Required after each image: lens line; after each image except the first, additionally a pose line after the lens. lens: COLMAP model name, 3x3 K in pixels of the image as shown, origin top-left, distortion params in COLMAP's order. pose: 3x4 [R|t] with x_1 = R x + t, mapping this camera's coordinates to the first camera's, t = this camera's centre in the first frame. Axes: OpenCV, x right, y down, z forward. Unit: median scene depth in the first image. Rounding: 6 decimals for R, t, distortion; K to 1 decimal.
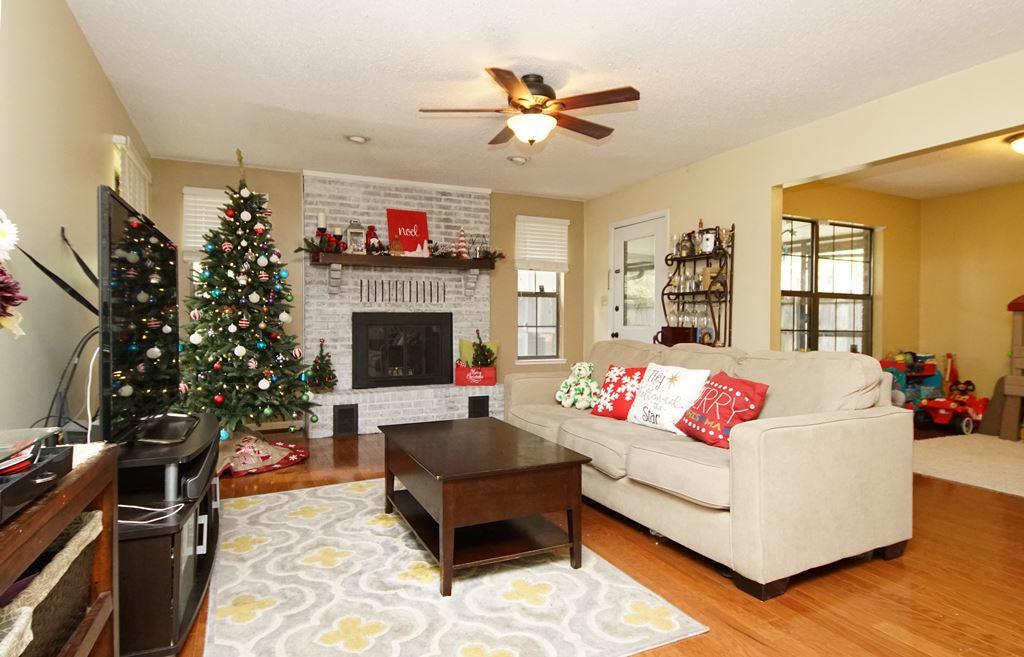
lens RADIAL K [[544.7, 0, 512.0], [0, 544.7, 328.5], [0, 0, 1]] dist [-0.000938, -0.001352]
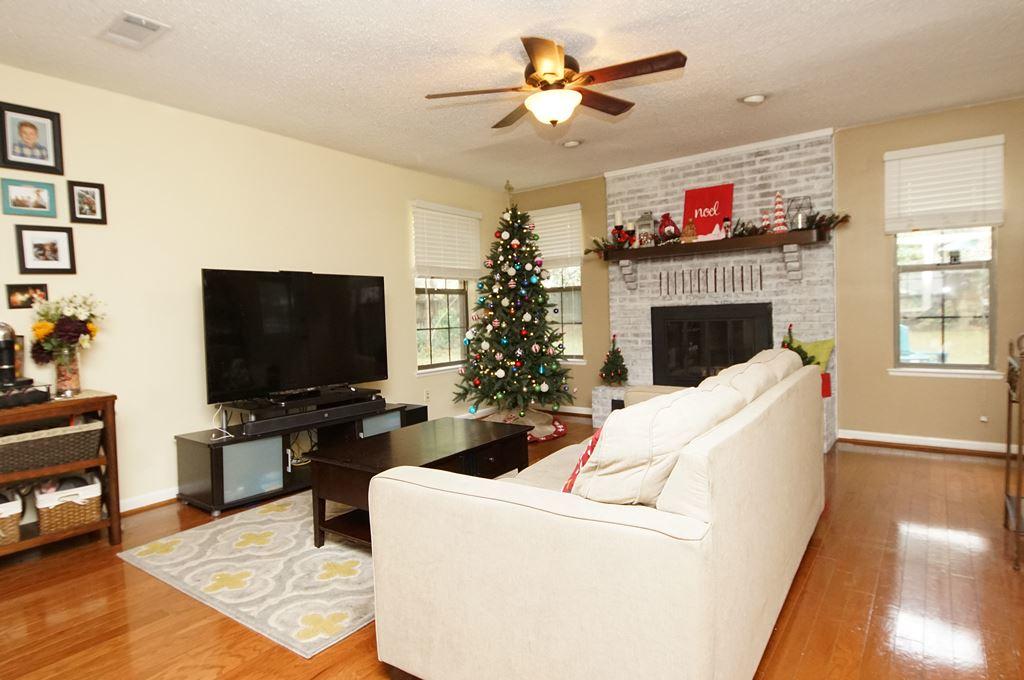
lens RADIAL K [[564.5, 0, 497.0], [0, 564.5, 338.0], [0, 0, 1]] dist [0.001979, -0.015170]
pose [[0.470012, 0.024228, -0.882328, 0.453579], [0.020687, 0.999046, 0.038453, -0.018331], [0.882418, -0.036326, 0.469062, 0.276110]]
